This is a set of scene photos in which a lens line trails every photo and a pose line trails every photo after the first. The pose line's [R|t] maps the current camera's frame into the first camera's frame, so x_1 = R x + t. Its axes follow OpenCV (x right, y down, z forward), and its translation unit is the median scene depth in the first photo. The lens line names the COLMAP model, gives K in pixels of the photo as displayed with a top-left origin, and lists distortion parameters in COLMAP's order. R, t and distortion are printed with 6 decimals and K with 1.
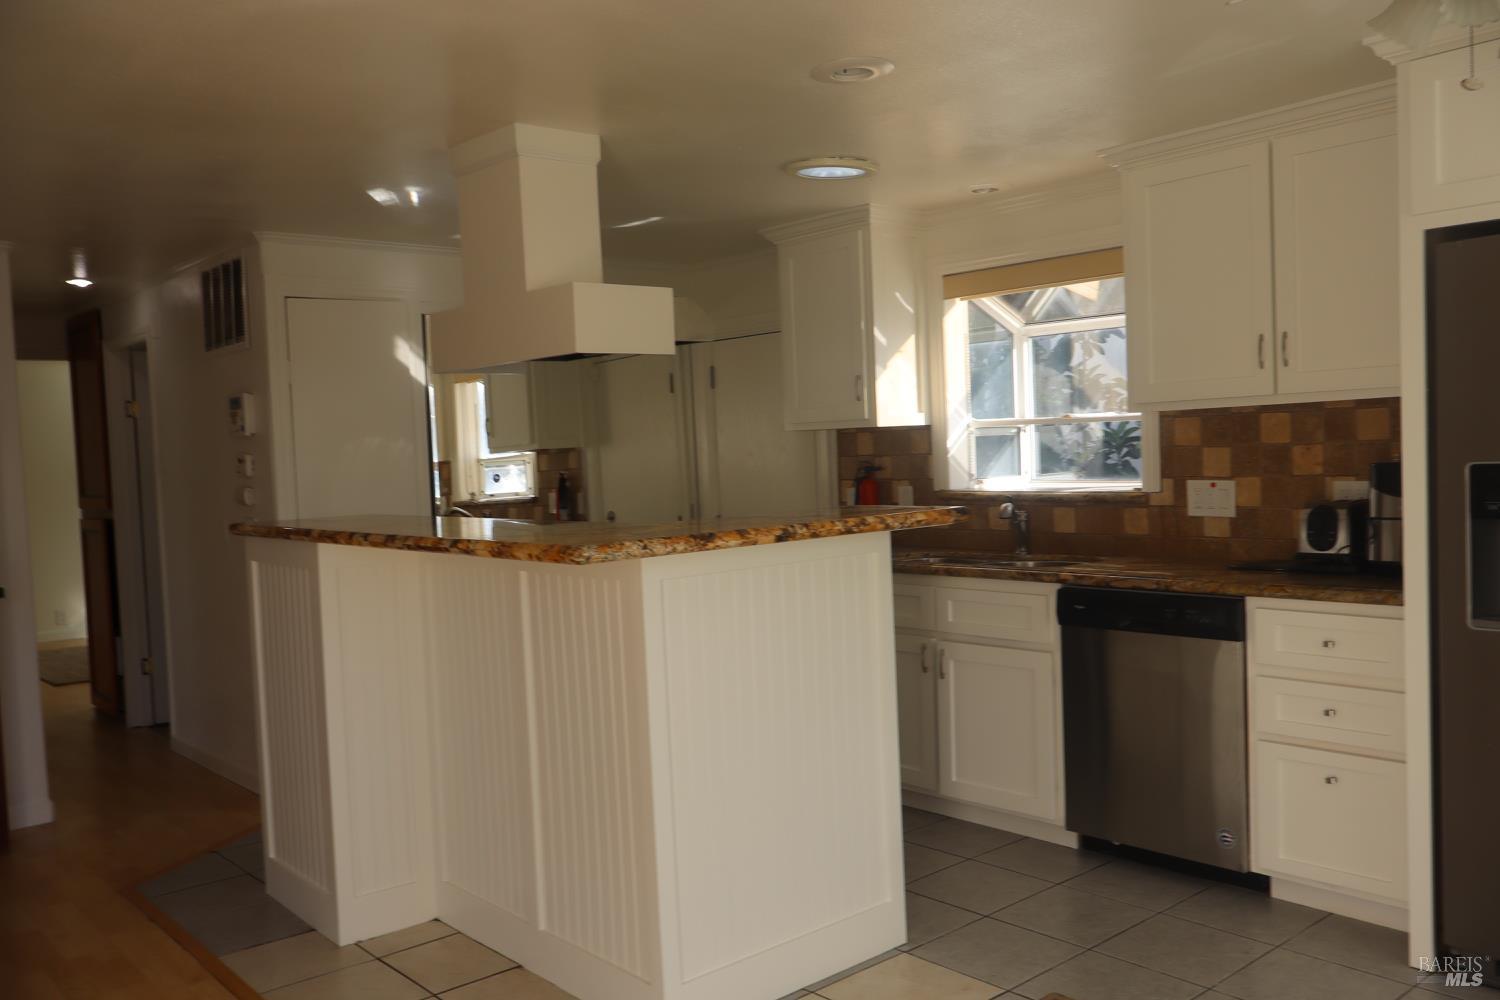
lens RADIAL K [[1261.5, 0, 749.7], [0, 1261.5, 499.2], [0, 0, 1]] dist [-0.002863, 0.002384]
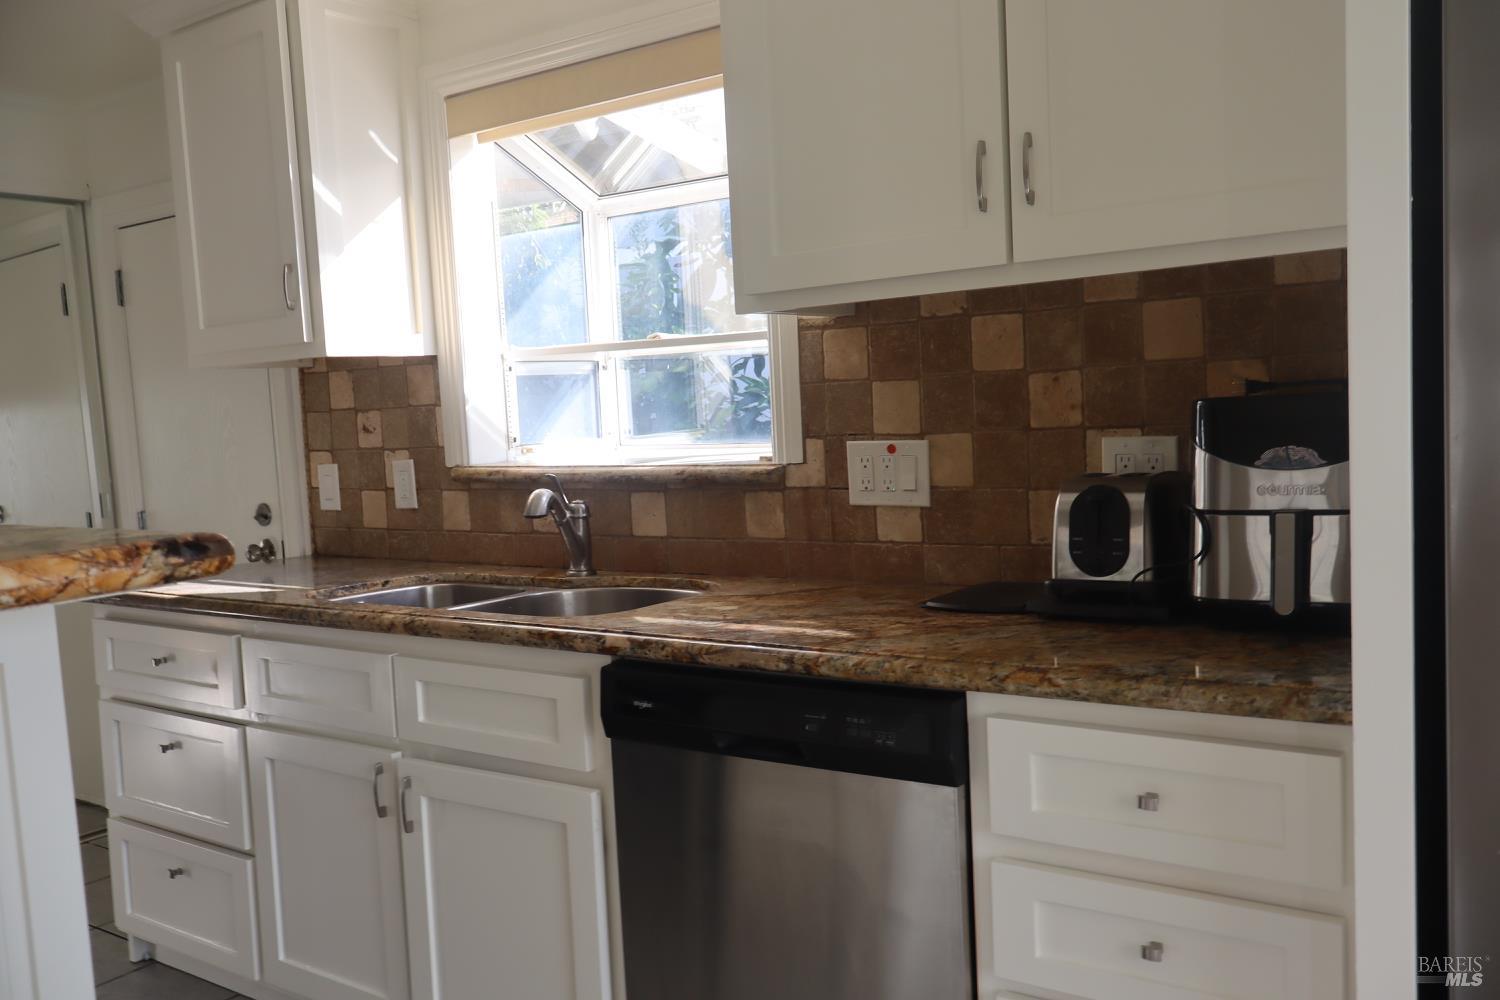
lens RADIAL K [[1261.5, 0, 756.8], [0, 1261.5, 500.1], [0, 0, 1]] dist [-0.002863, 0.002384]
pose [[0.967684, -0.030411, 0.250327, 0.177040], [0.023386, 0.999246, 0.030990, -0.007658], [-0.251081, -0.024135, 0.967665, 0.495397]]
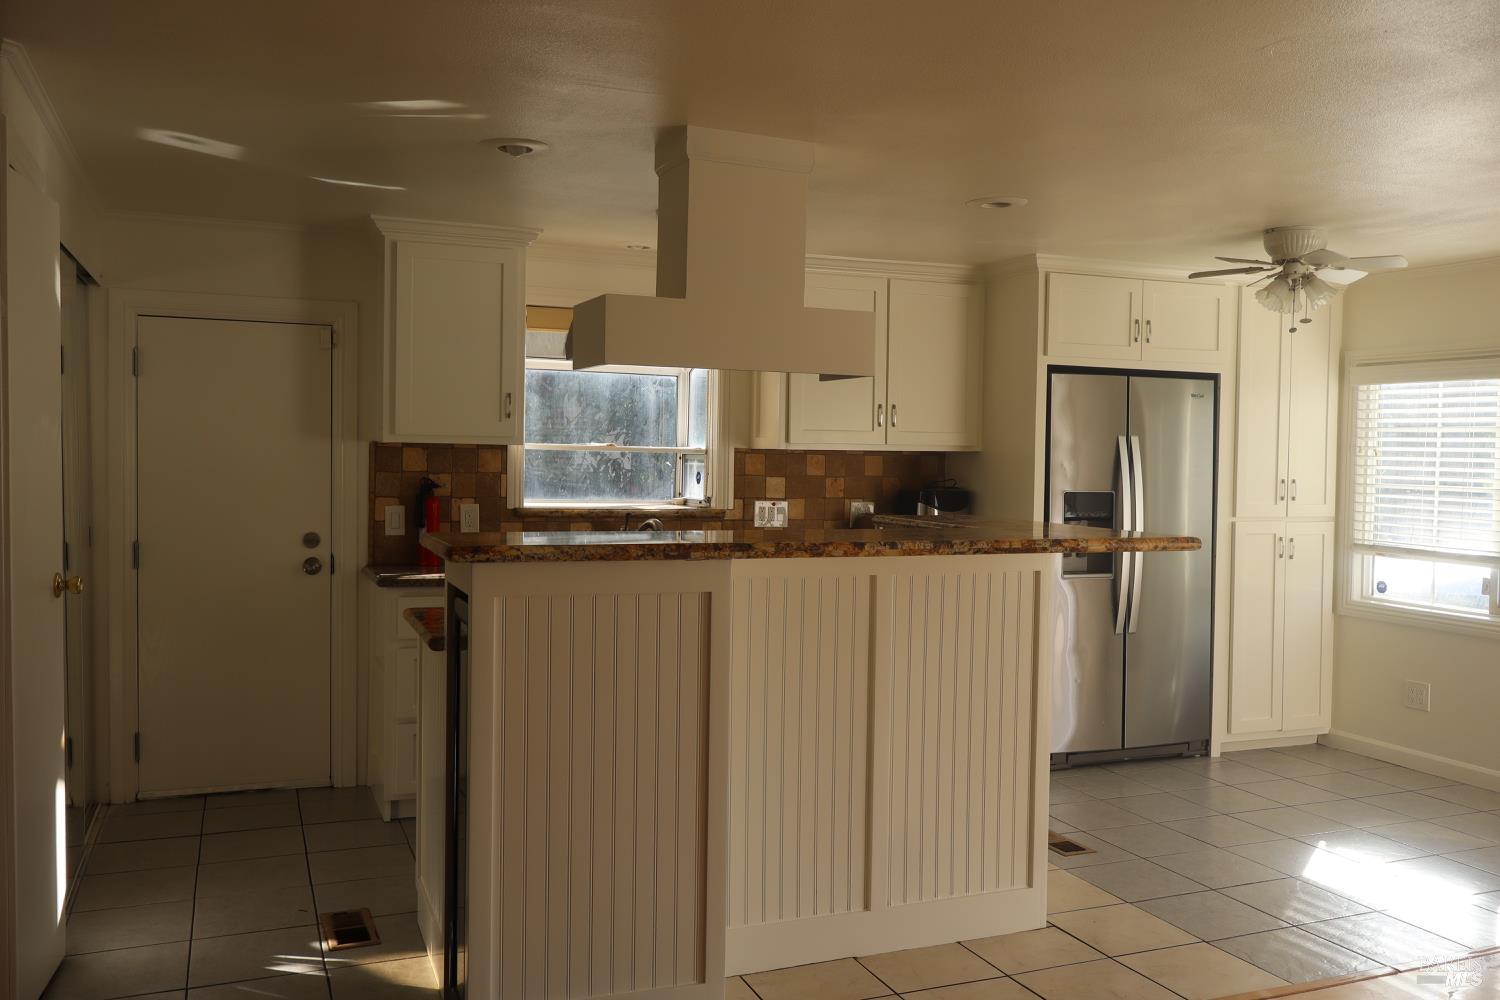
lens RADIAL K [[1261.5, 0, 744.9], [0, 1261.5, 496.0], [0, 0, 1]] dist [-0.002863, 0.002384]
pose [[0.307434, 0.019428, 0.951371, -0.997424], [0.013006, 0.999612, -0.024616, 0.013960], [-0.951480, 0.019941, 0.307062, 0.631787]]
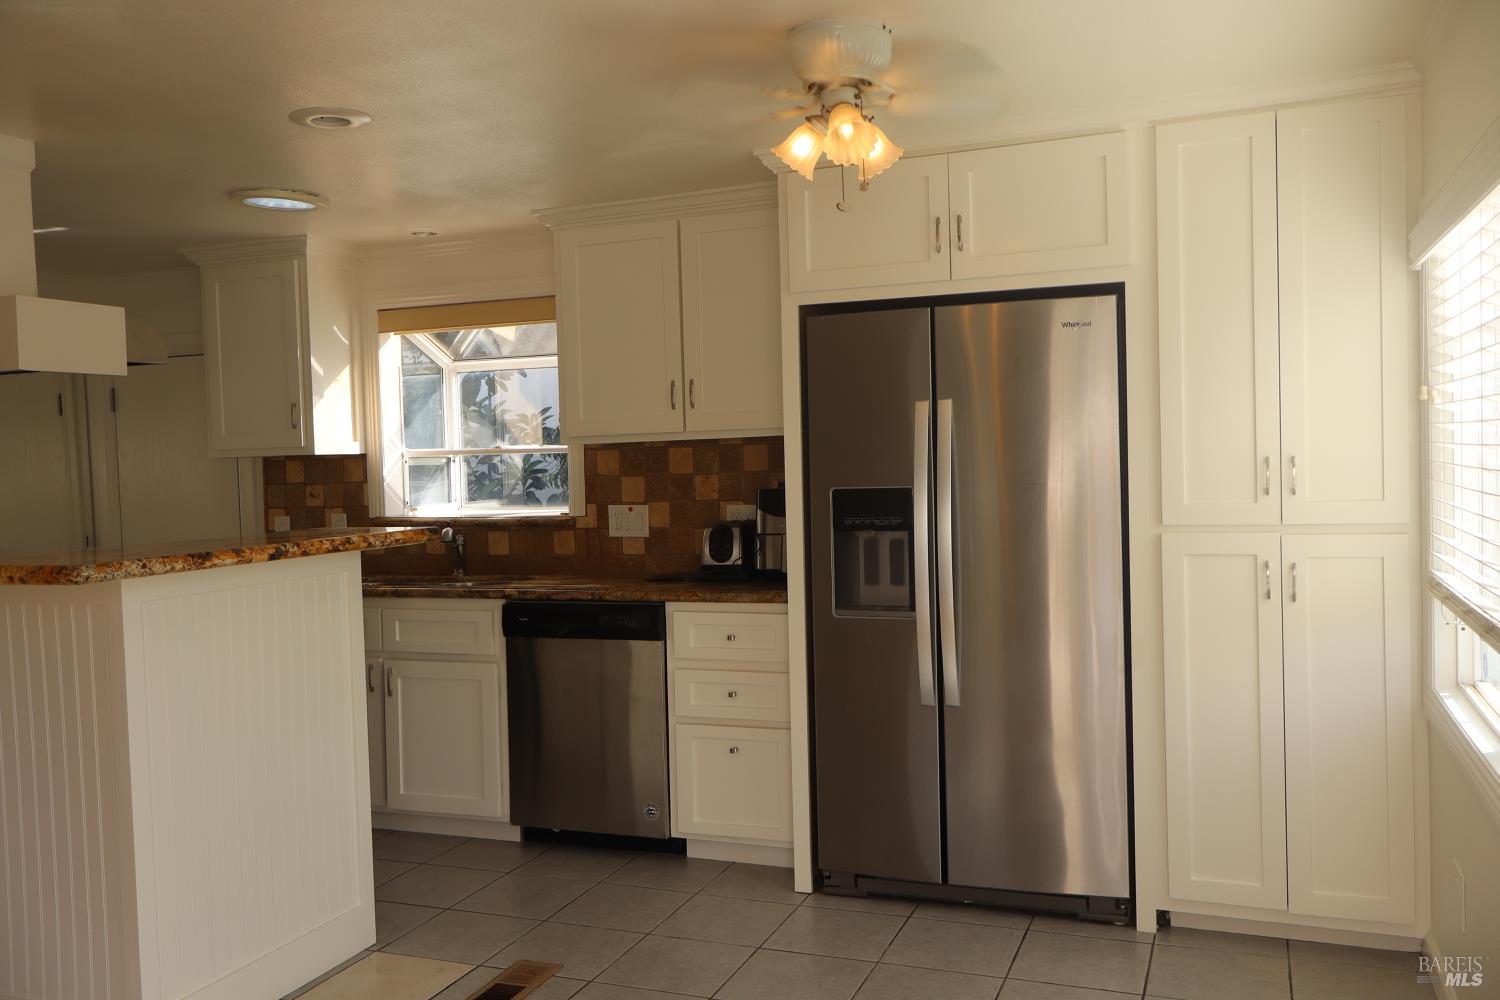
lens RADIAL K [[1261.5, 0, 764.3], [0, 1261.5, 498.0], [0, 0, 1]] dist [-0.002863, 0.002384]
pose [[0.880367, 0.000094, 0.474292, -0.074226], [0.013254, 0.999605, -0.024800, 0.008882], [-0.474107, 0.028119, 0.880018, -0.074869]]
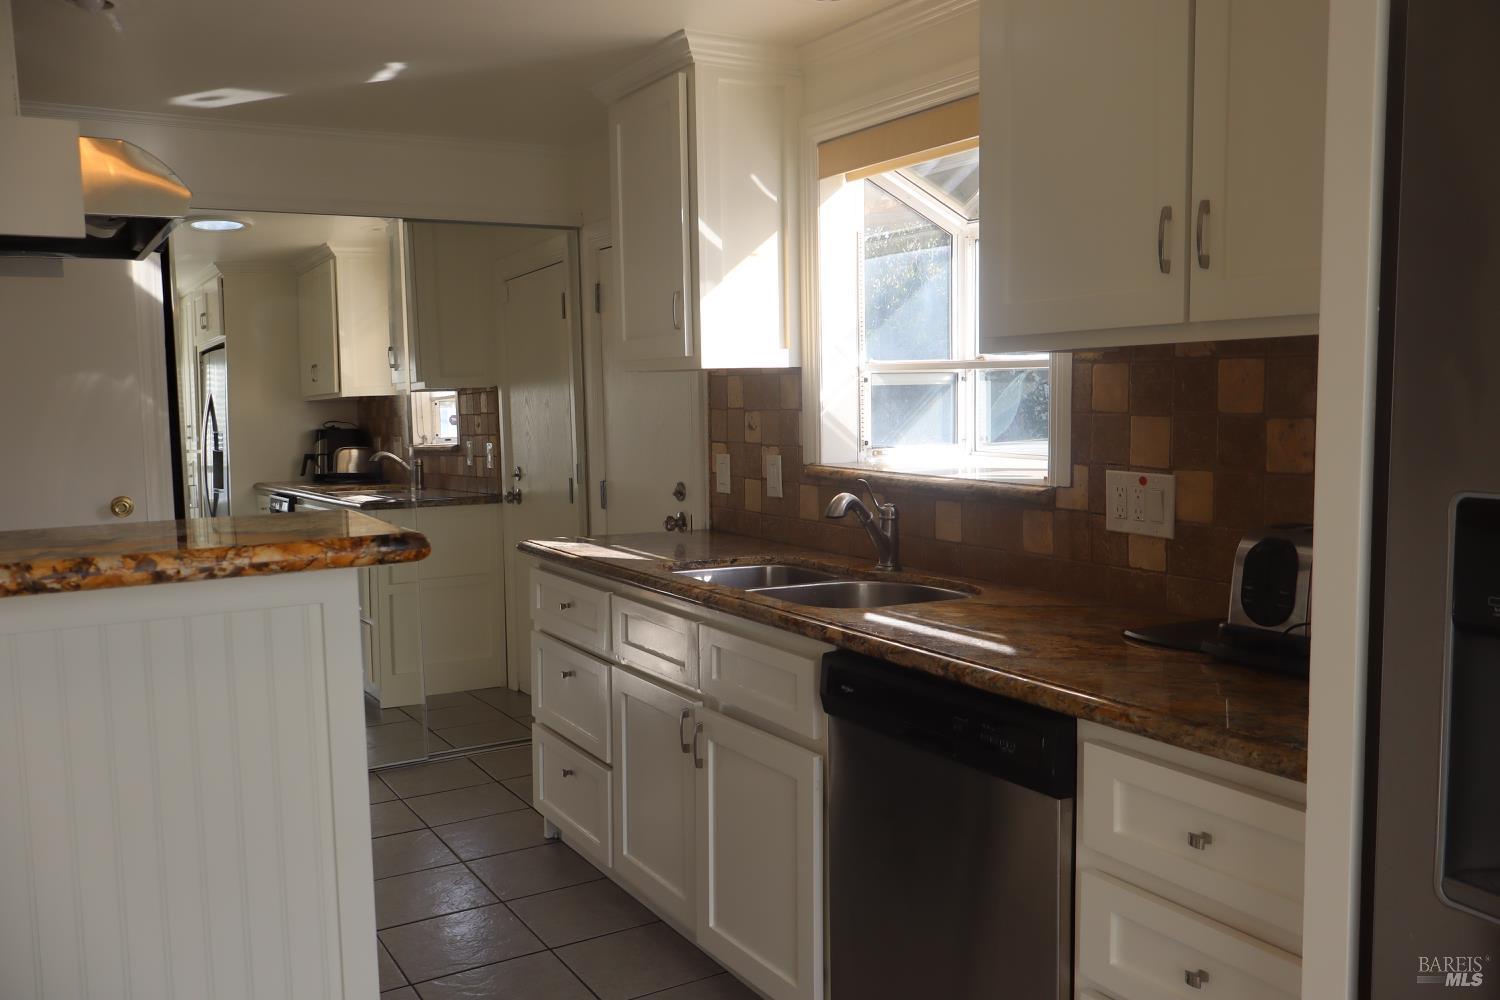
lens RADIAL K [[1261.5, 0, 742.8], [0, 1261.5, 494.7], [0, 0, 1]] dist [-0.002863, 0.002384]
pose [[0.983152, 0.038230, -0.178749, 0.302524], [-0.029706, 0.998301, 0.050122, -0.029842], [0.180362, -0.043968, 0.982617, 0.409411]]
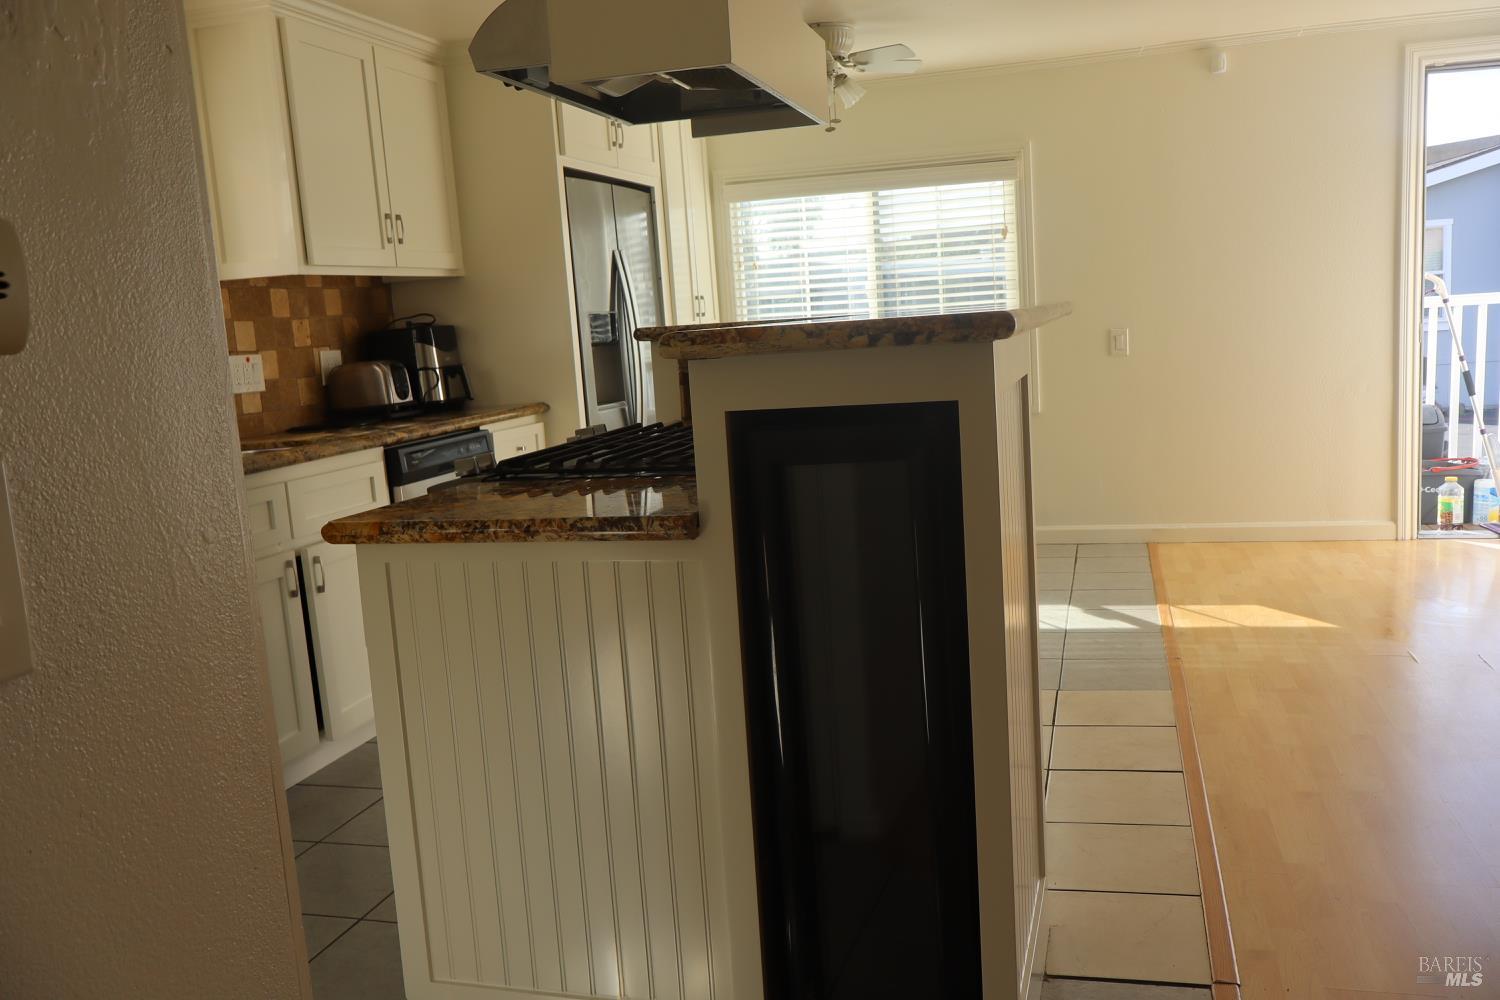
lens RADIAL K [[1261.5, 0, 772.5], [0, 1261.5, 496.5], [0, 0, 1]] dist [-0.002863, 0.002384]
pose [[-0.563557, -0.036090, 0.825289, -0.699858], [0.127050, 0.983372, 0.129761, 0.018590], [-0.816249, 0.177981, -0.549601, 1.276340]]
